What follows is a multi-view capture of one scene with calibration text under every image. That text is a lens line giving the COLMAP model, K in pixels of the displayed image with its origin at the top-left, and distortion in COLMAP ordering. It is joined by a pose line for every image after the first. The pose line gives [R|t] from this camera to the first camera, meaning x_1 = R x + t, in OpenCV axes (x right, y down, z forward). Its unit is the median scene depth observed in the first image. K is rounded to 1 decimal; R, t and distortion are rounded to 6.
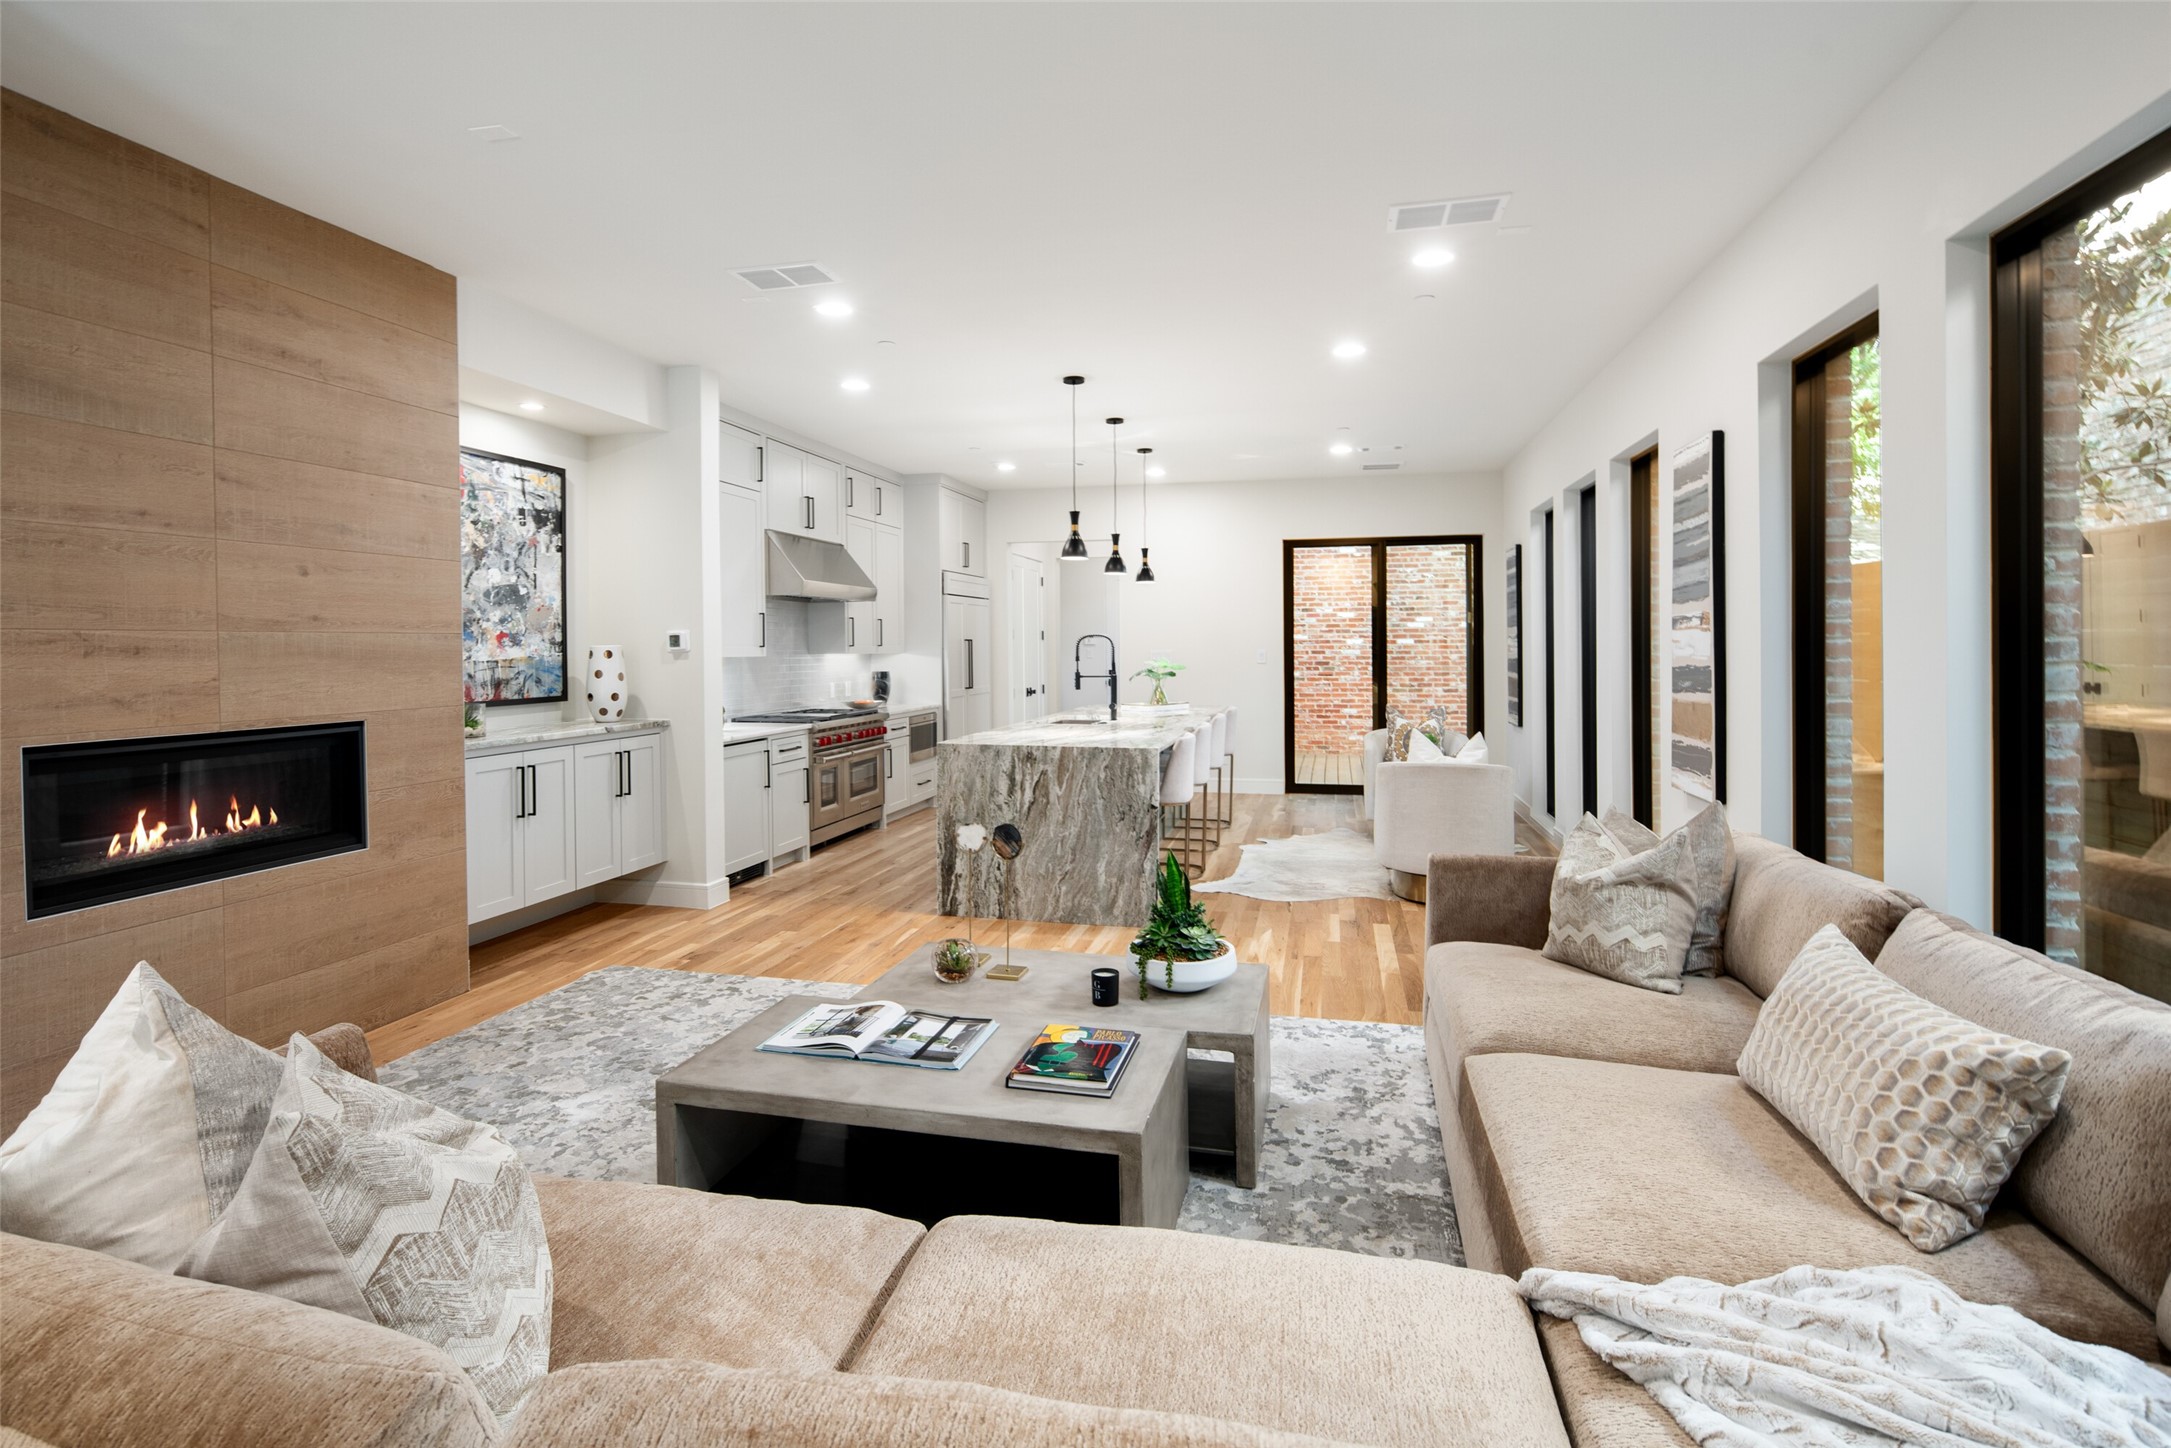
lens RADIAL K [[1051.7, 0, 1019.0], [0, 1051.7, 652.7], [0, 0, 1]] dist [-0.001397, -0.000014]
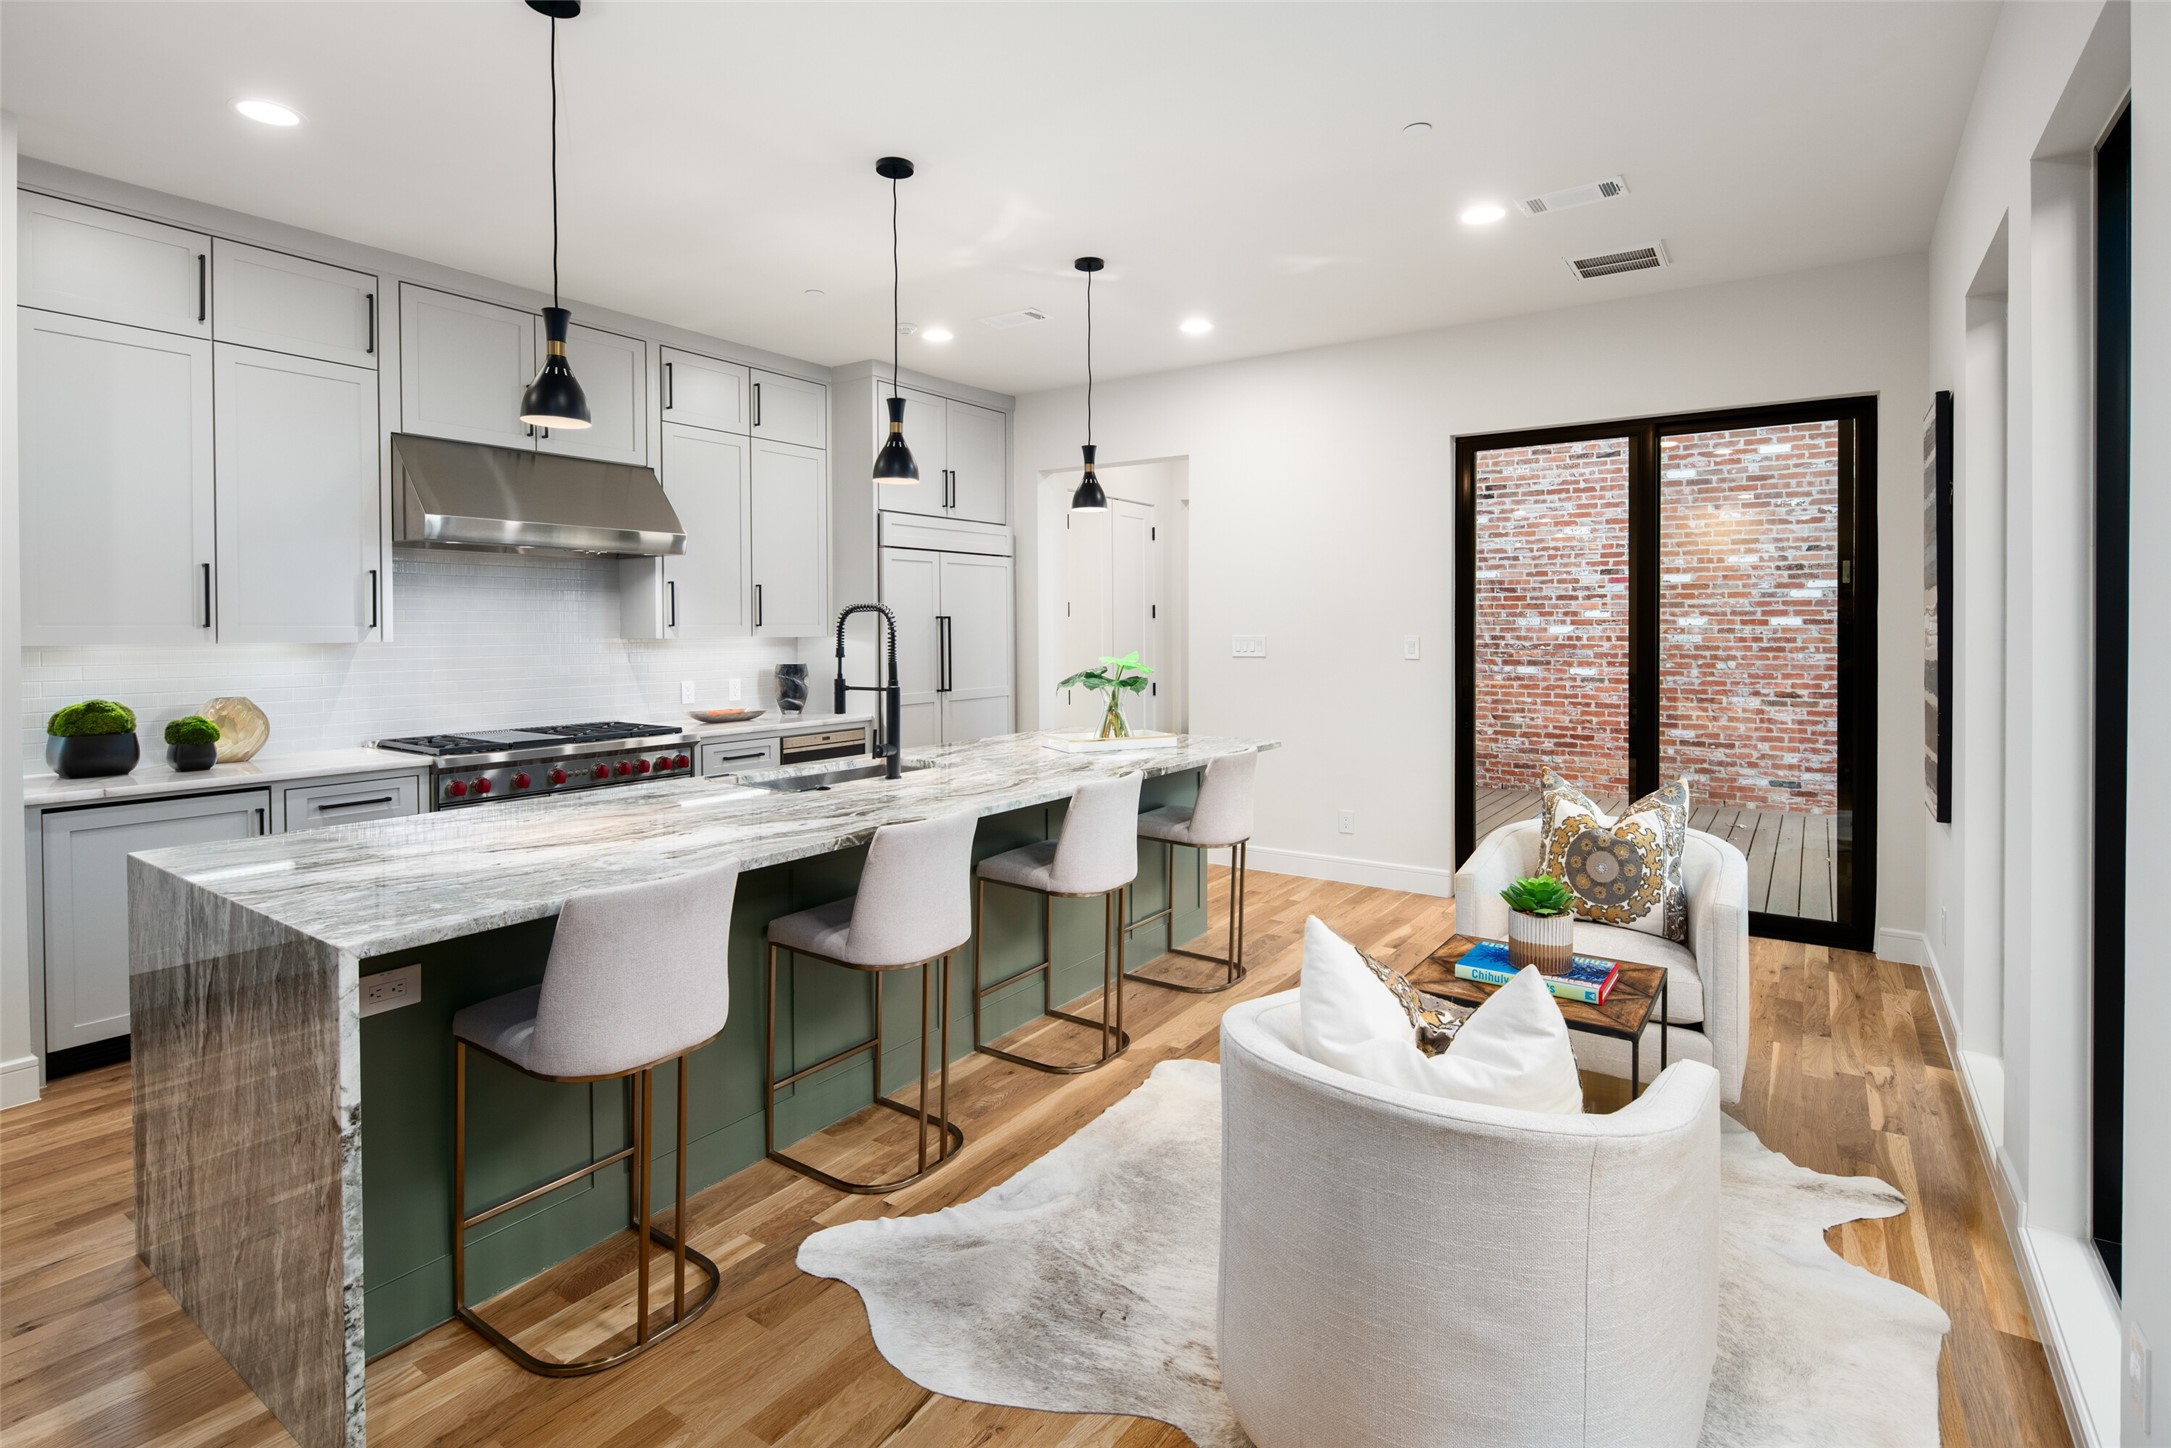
lens RADIAL K [[1063.4, 0, 1036.0], [0, 1063.4, 648.6], [0, 0, 1]] dist [0.001854, -0.000140]
pose [[0.943140, 0.010459, -0.332231, 0.434847], [-0.005452, 0.999857, 0.015999, -0.007418], [0.332351, -0.013278, 0.943062, 0.752054]]
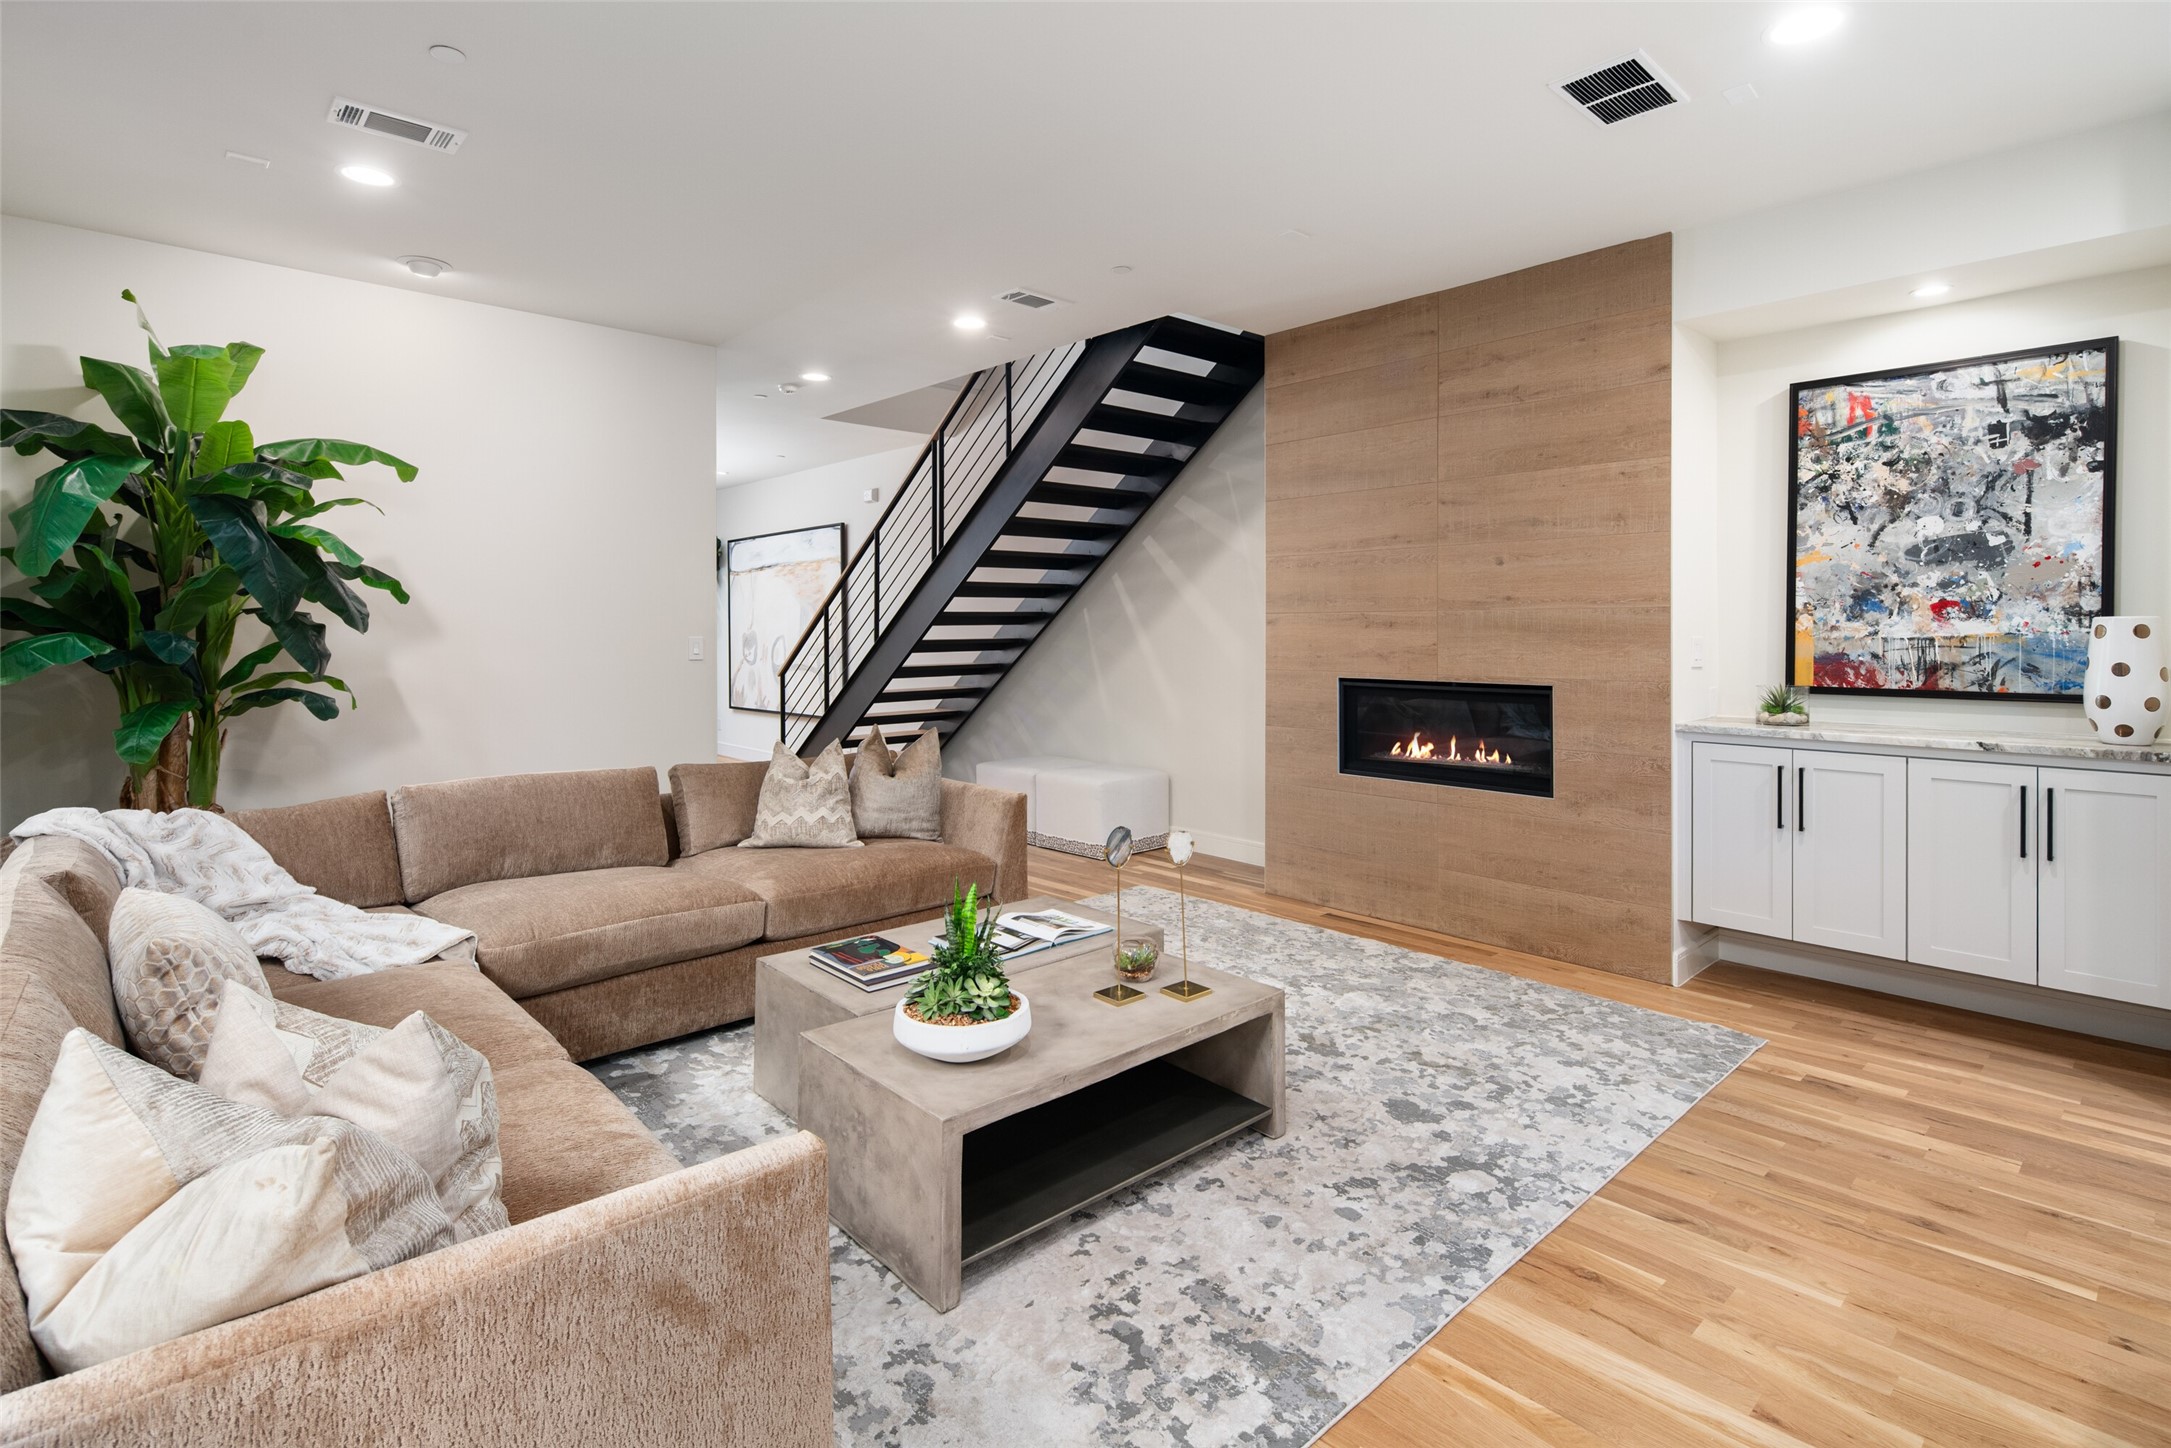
lens RADIAL K [[1057.7, 0, 1111.0], [0, 1057.7, 627.5], [0, 0, 1]] dist [0.004451, 0.000098]
pose [[-0.501942, 0.009766, -0.864846, 0.461922], [0.001319, 0.999944, 0.010526, -0.008764], [0.864900, 0.004143, -0.501926, 0.875856]]
